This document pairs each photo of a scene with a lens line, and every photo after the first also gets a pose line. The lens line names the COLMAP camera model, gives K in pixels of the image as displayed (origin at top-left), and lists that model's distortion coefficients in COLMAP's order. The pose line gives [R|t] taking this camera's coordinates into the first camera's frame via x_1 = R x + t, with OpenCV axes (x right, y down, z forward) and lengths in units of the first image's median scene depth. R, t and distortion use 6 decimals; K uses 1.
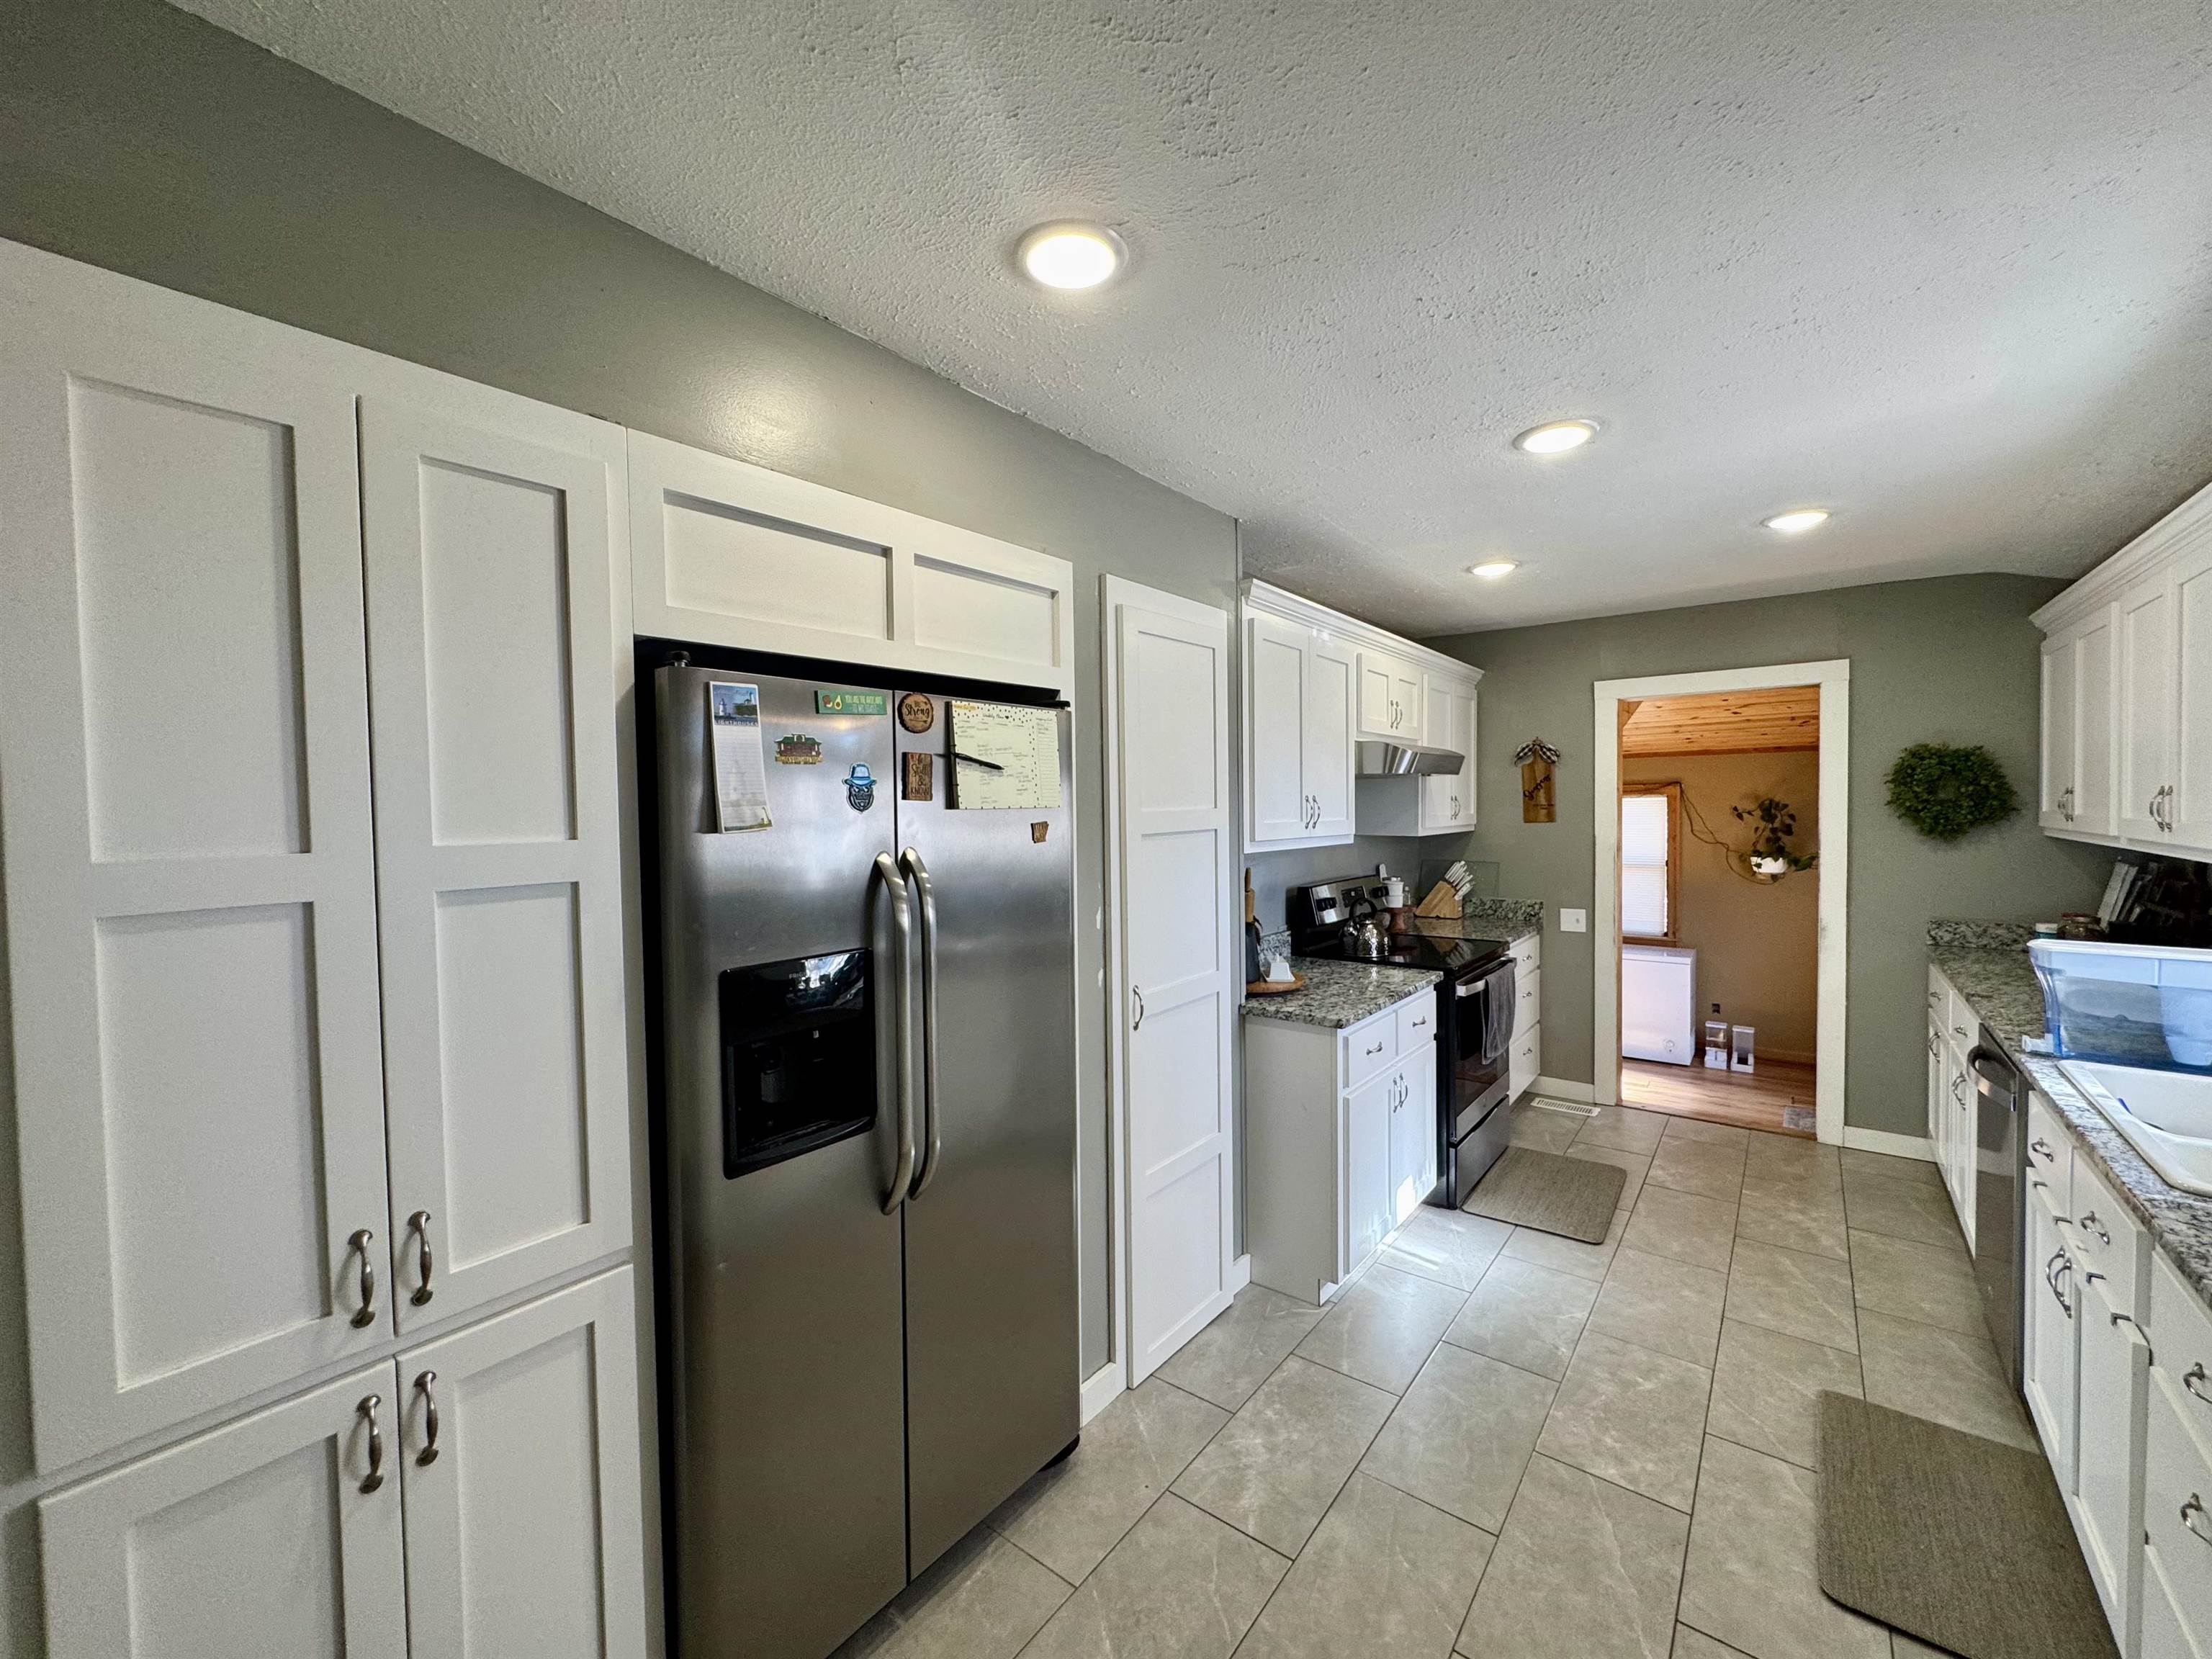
lens RADIAL K [[881.8, 0, 1104.4], [0, 881.8, 826.0], [0, 0, 1]] dist [-0.002766, 0.000031]
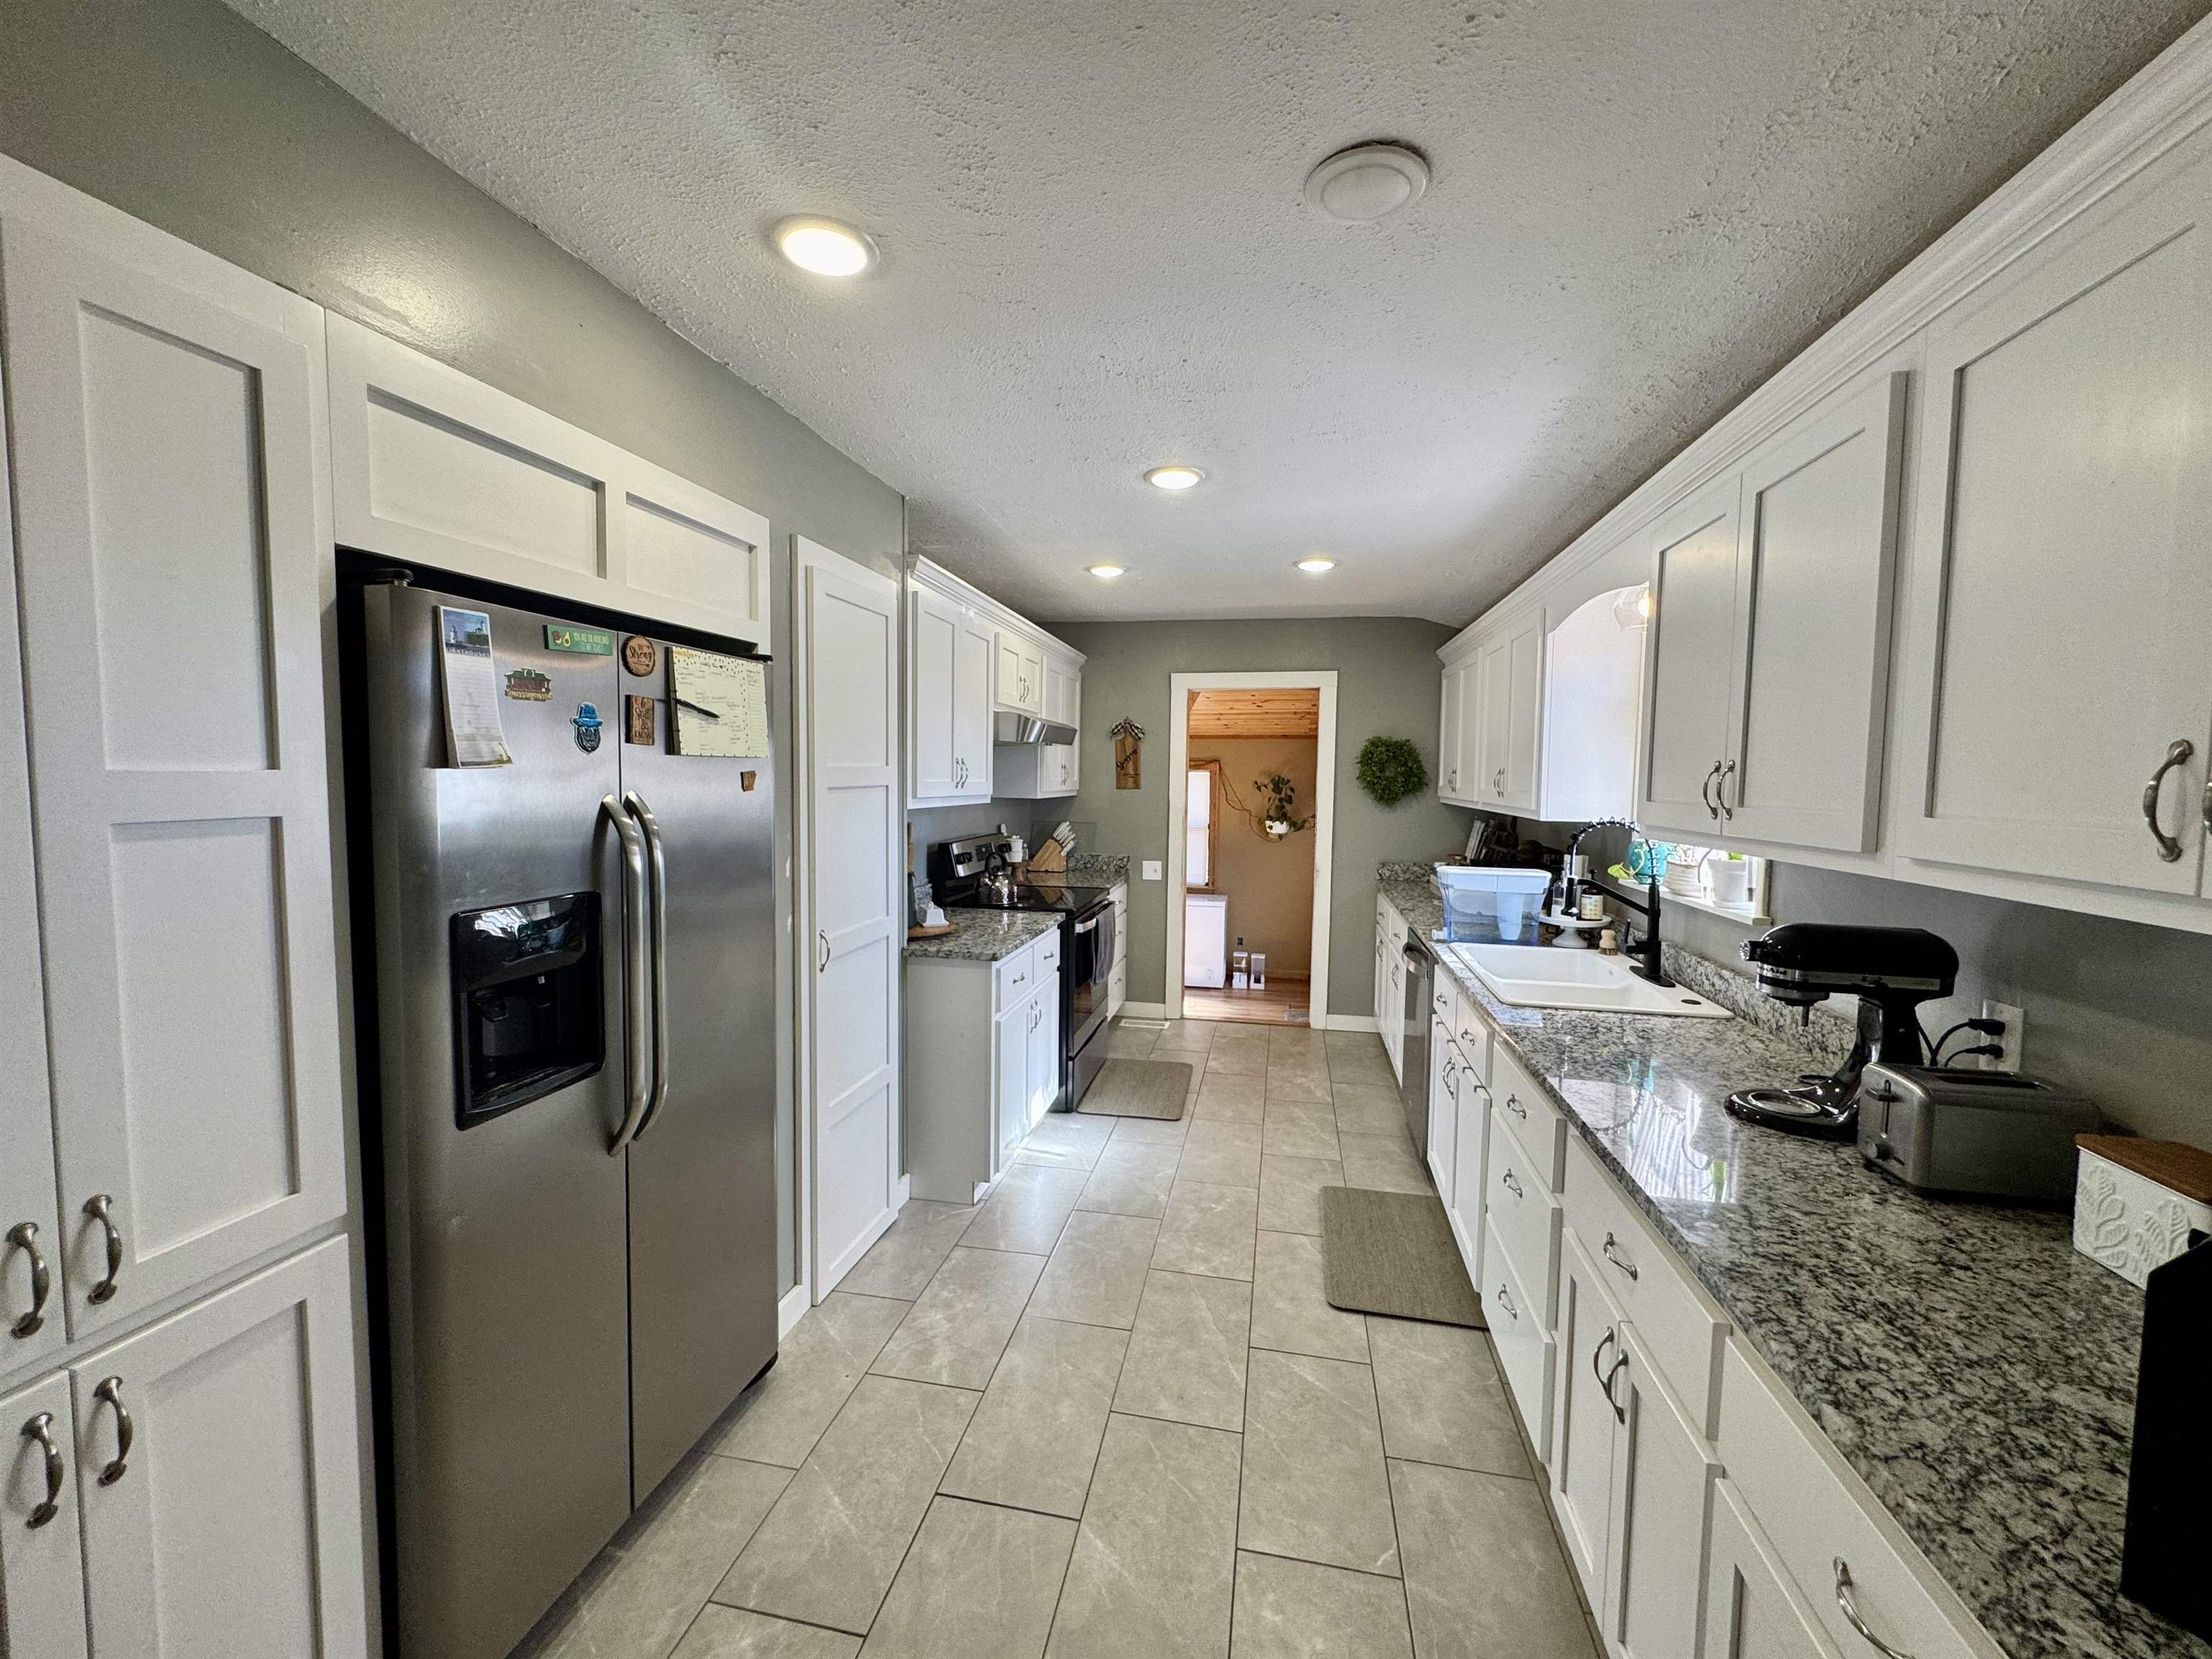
lens RADIAL K [[881.8, 0, 1104.4], [0, 881.8, 826.0], [0, 0, 1]] dist [-0.002766, 0.000031]
pose [[0.893175, -0.001449, 0.449706, -0.108949], [-0.014262, 0.999401, 0.031545, 0.014031], [-0.449482, -0.034589, 0.892619, -0.074170]]
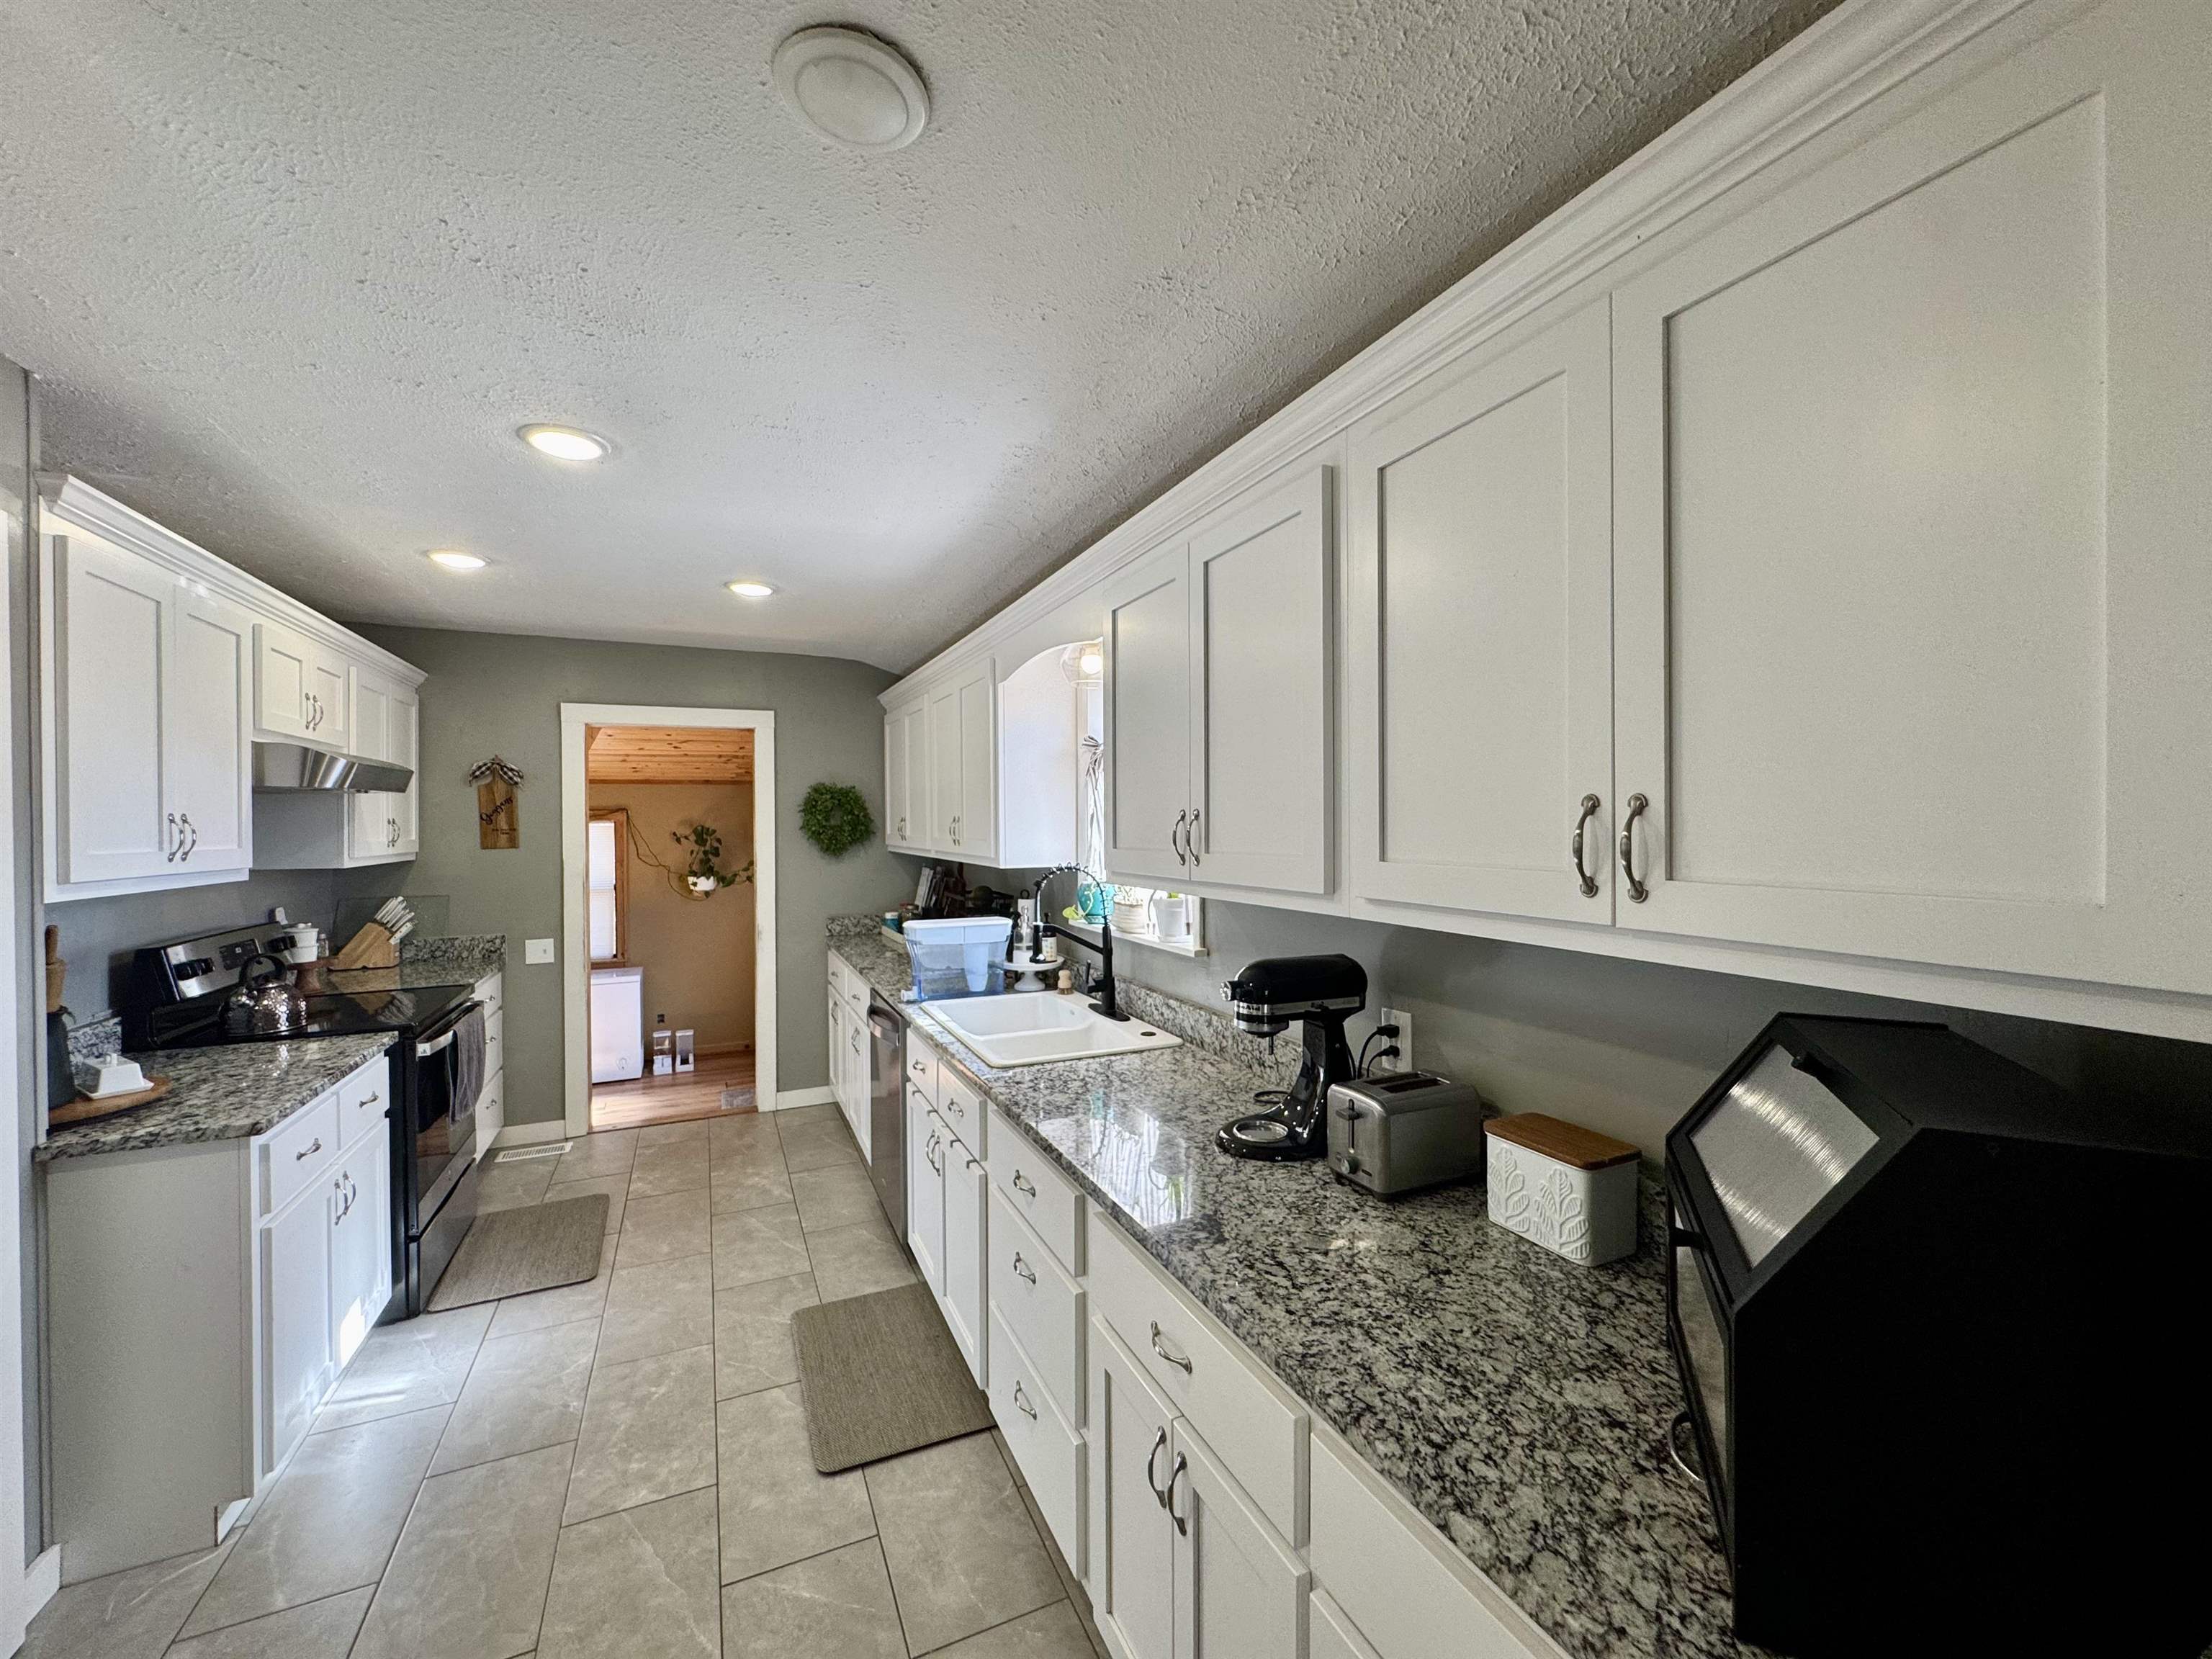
lens RADIAL K [[881.8, 0, 1104.4], [0, 881.8, 826.0], [0, 0, 1]] dist [-0.002766, 0.000031]
pose [[0.455815, 0.004962, 0.890061, -0.053010], [0.022517, 0.999600, -0.017104, 0.003599], [-0.889790, 0.027838, 0.455521, 0.039860]]
